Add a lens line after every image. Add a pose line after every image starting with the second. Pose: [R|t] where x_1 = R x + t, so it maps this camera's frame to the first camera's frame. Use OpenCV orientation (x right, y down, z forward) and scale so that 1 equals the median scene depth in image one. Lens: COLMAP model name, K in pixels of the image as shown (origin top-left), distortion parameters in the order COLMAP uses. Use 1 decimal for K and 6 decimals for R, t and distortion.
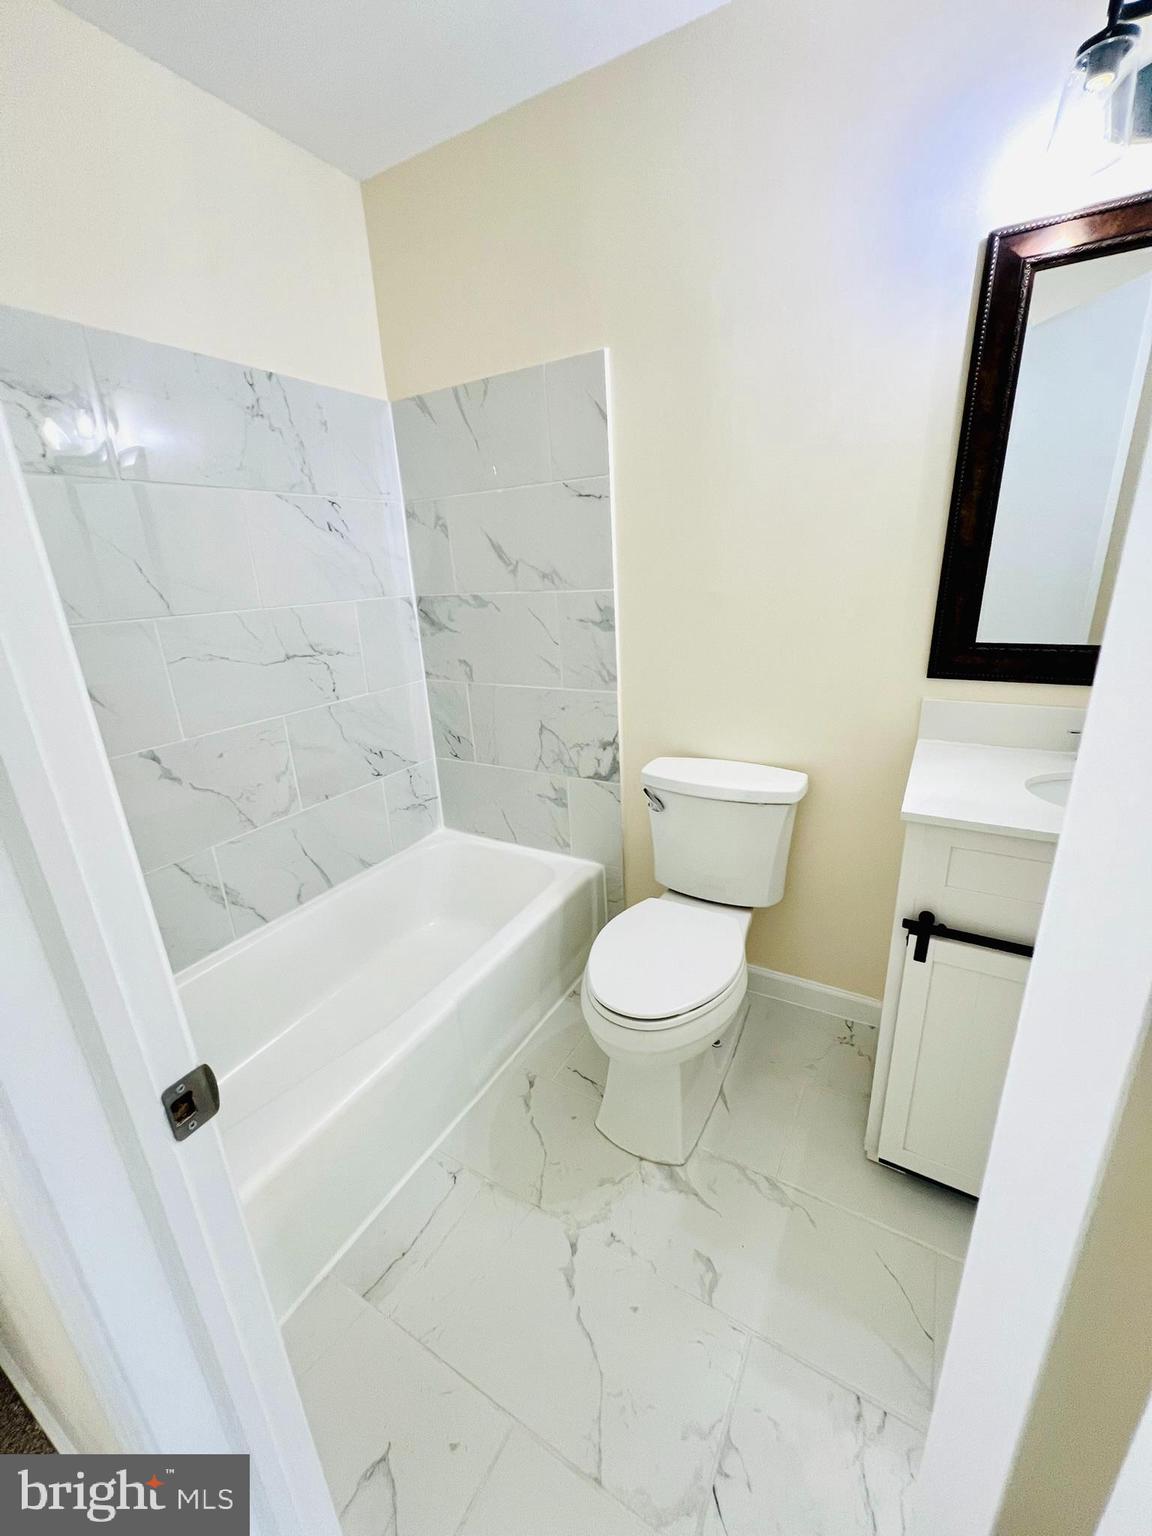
lens RADIAL K [[617.7, 0, 578.3], [0, 617.7, 765.7], [0, 0, 1]] dist [0.002044, 0.000546]
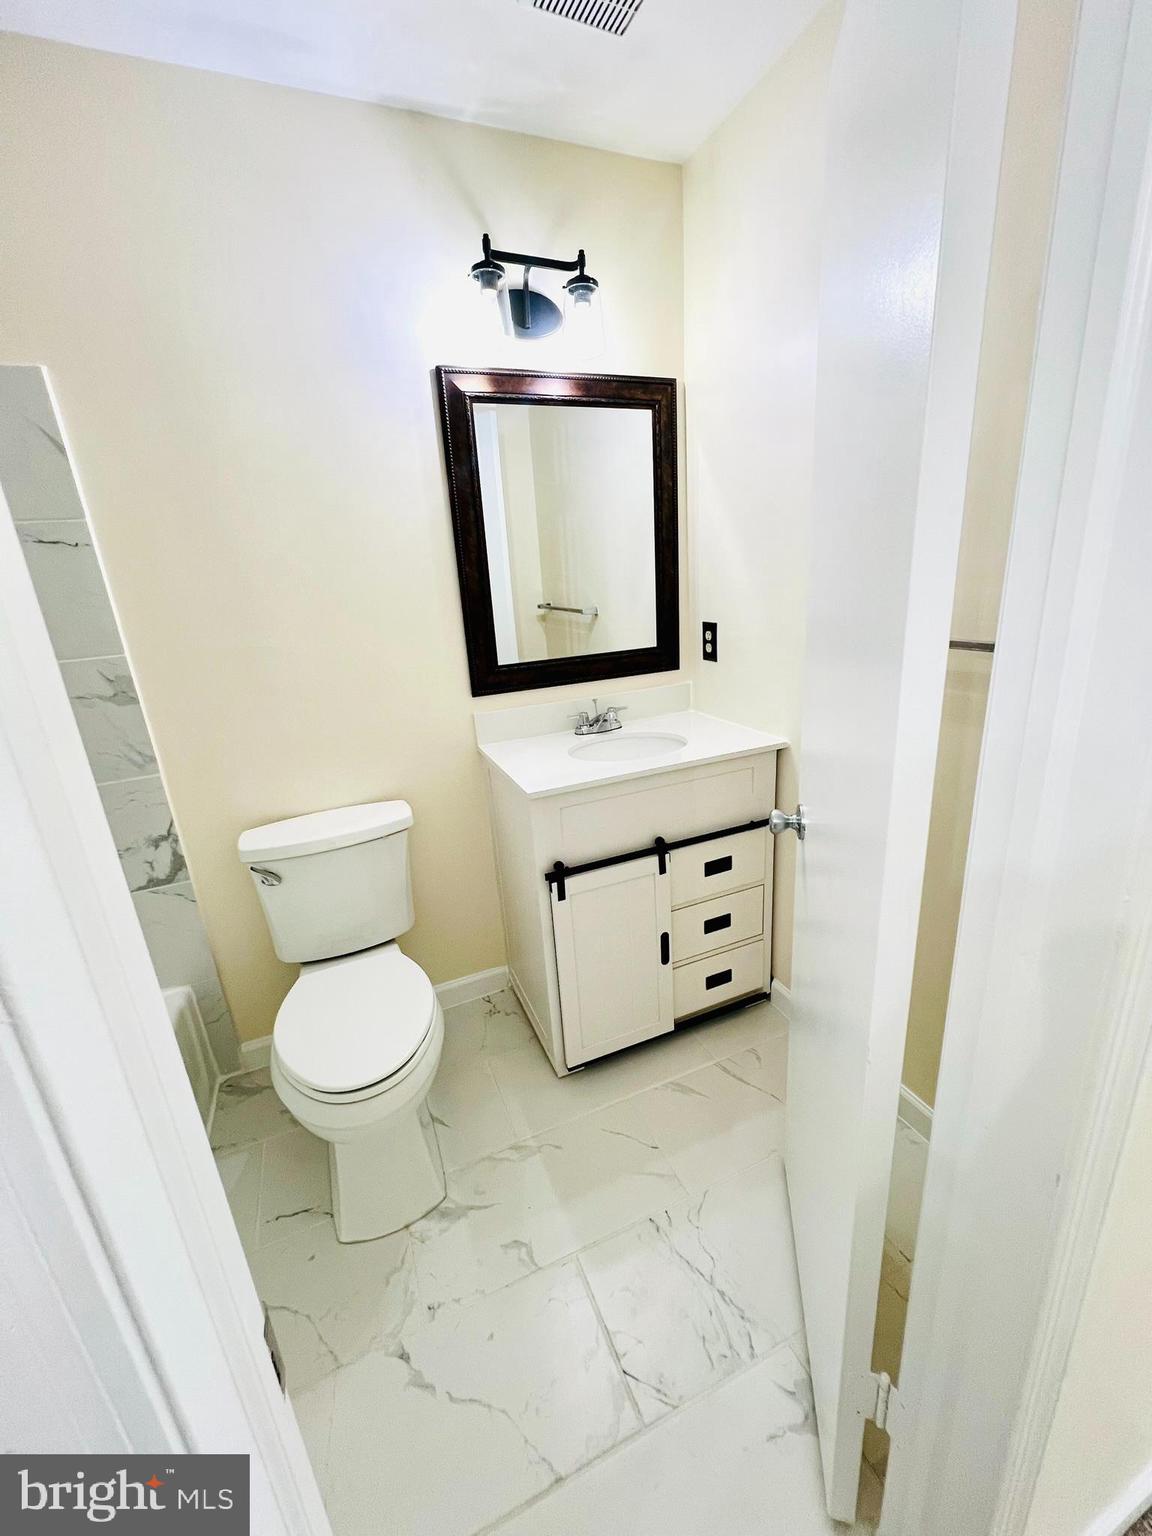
lens RADIAL K [[619.5, 0, 578.9], [0, 619.5, 766.2], [0, 0, 1]] dist [-0.001423, 0.000104]
pose [[0.599101, -0.231713, 0.766411, -0.275915], [0.291019, 0.954760, 0.061169, -0.020190], [-0.745912, 0.186394, 0.639431, 0.056007]]
